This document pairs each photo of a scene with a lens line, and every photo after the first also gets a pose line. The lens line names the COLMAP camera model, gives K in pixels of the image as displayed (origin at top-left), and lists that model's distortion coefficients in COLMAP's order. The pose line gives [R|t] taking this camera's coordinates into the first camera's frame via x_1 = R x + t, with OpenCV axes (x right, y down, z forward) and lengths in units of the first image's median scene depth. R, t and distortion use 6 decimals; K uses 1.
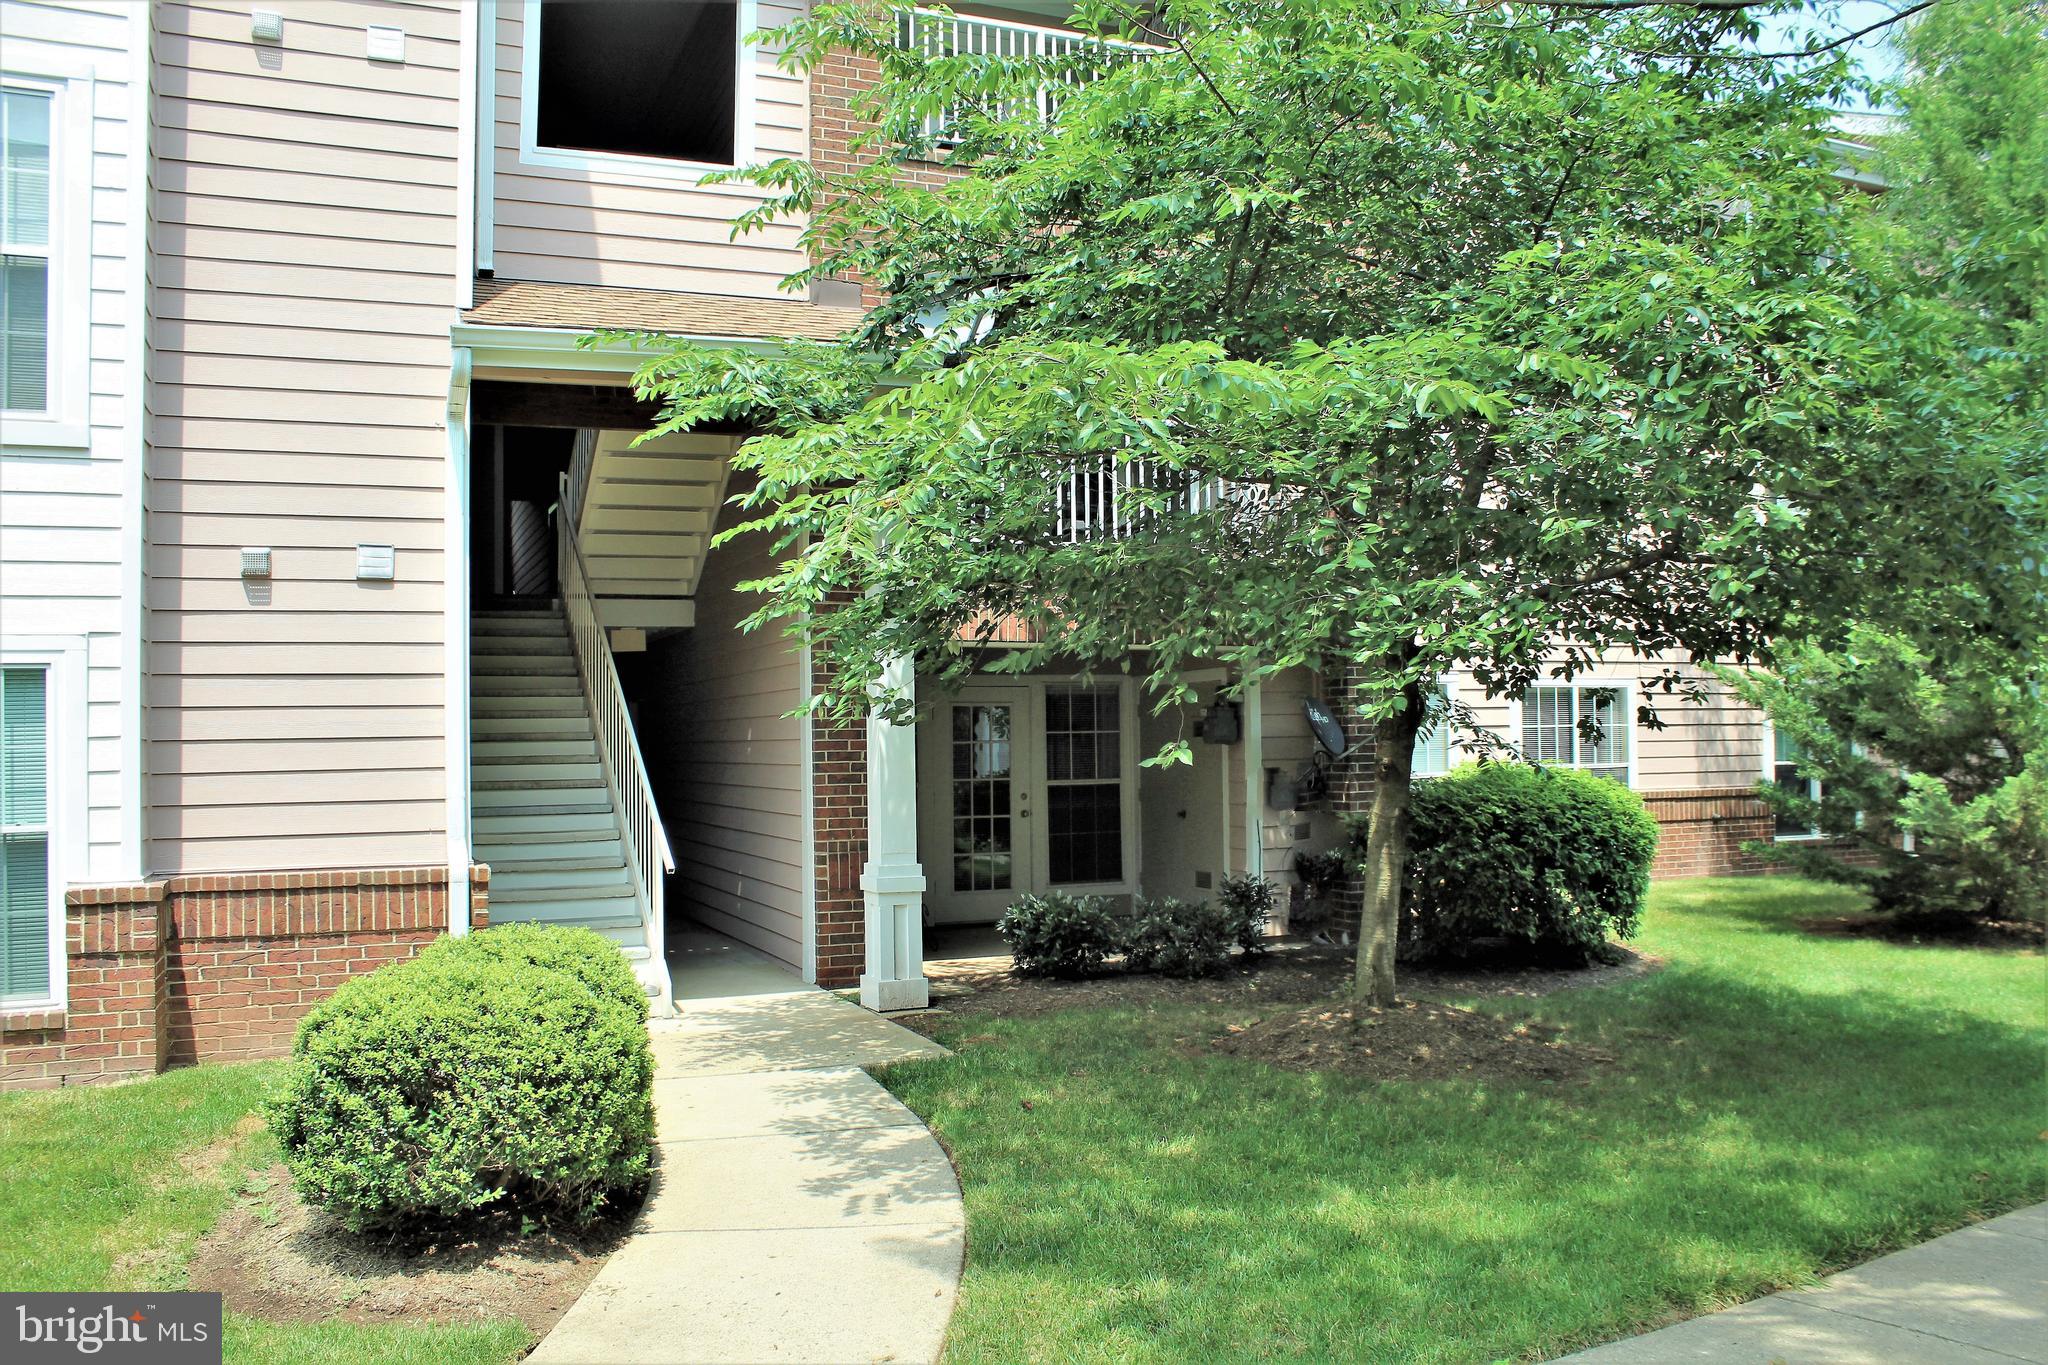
lens RADIAL K [[1605.0, 0, 1024.0], [0, 1605.0, 682.5], [0, 0, 1]] dist [-0.198945, 0.135173]
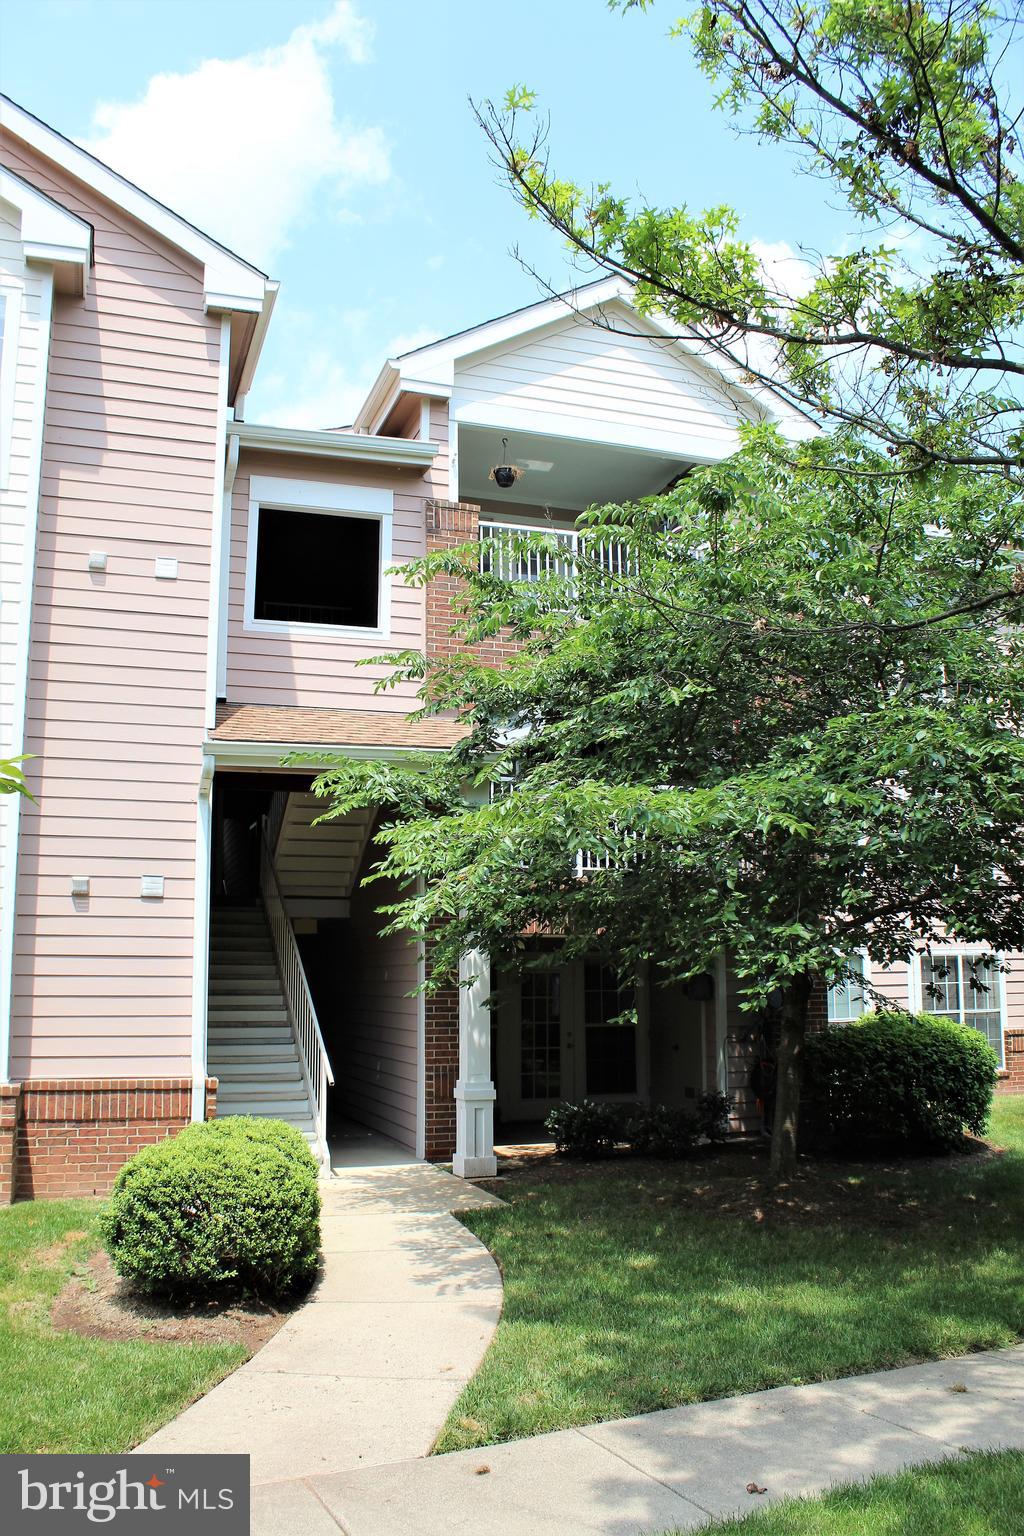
lens RADIAL K [[1203.7, 0, 512.0], [0, 1203.7, 768.0], [0, 0, 1]] dist [-0.198945, 0.135173]
pose [[0.997619, -0.002664, -0.068914, 0.042059], [-0.006964, 0.990256, -0.139088, -0.033841], [0.068613, 0.139237, 0.987879, -0.216678]]
